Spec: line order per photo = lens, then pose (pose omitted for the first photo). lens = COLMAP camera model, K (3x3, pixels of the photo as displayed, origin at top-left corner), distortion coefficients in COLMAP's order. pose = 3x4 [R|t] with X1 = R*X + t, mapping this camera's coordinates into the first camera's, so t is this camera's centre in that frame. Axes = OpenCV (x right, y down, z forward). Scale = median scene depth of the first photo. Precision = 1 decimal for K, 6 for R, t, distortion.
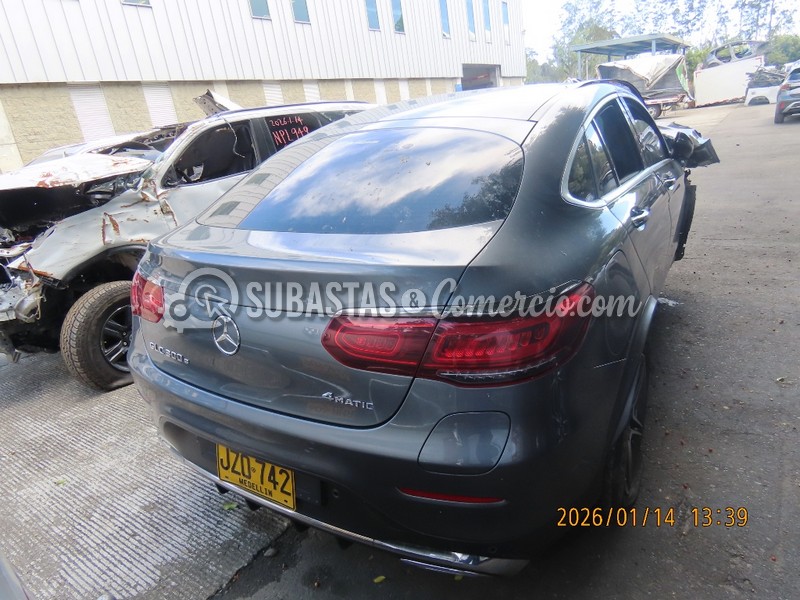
lens RADIAL K [[560.2, 0, 400.3], [0, 560.2, 297.9], [0, 0, 1]] dist [-0.009217, -0.000553]
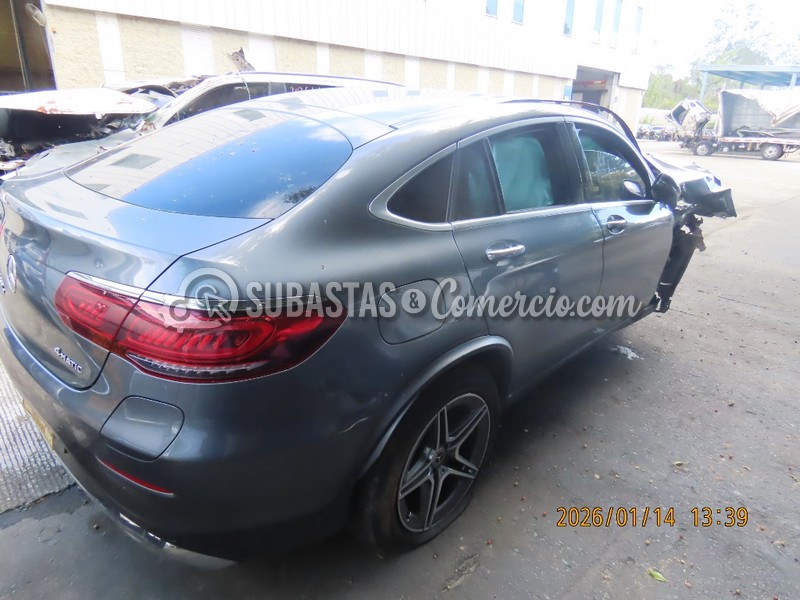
lens RADIAL K [[560.2, 0, 398.7], [0, 560.2, 301.9], [0, 0, 1]] dist [-0.009217, -0.000553]
pose [[0.962341, 0.224549, -0.153221, 0.212508], [-0.219085, 0.974325, 0.051881, -0.036316], [0.160936, -0.016358, 0.986829, 0.027803]]
